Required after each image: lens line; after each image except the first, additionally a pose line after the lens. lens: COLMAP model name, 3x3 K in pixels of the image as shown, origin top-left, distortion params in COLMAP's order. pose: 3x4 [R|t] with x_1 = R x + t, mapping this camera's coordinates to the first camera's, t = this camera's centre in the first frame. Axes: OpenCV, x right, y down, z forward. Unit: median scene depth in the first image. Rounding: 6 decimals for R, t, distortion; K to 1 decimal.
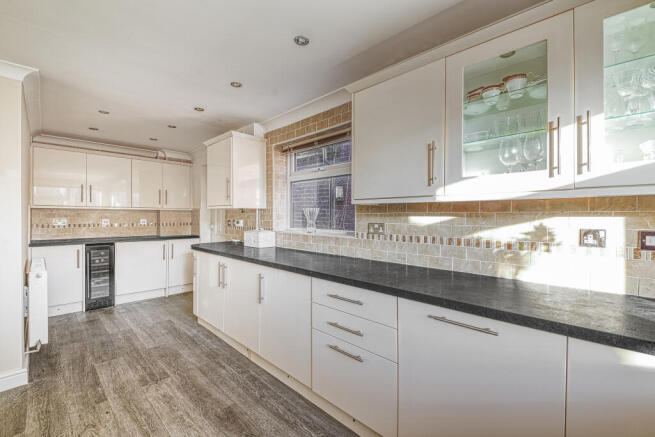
lens RADIAL K [[273.8, 0, 327.0], [0, 273.8, 215.7], [0, 0, 1]] dist [-0.000405, -0.000090]
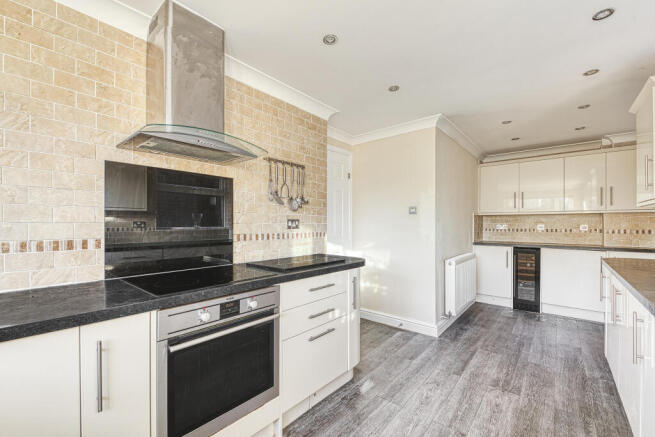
lens RADIAL K [[282.6, 0, 327.0], [0, 282.6, 226.3], [0, 0, 1]] dist [-0.000285, -0.000044]
pose [[0.076209, 0.006828, -0.997069, 0.204456], [0.001872, 0.999974, 0.006991, 0.014528], [0.997090, -0.002399, 0.076194, 0.199355]]
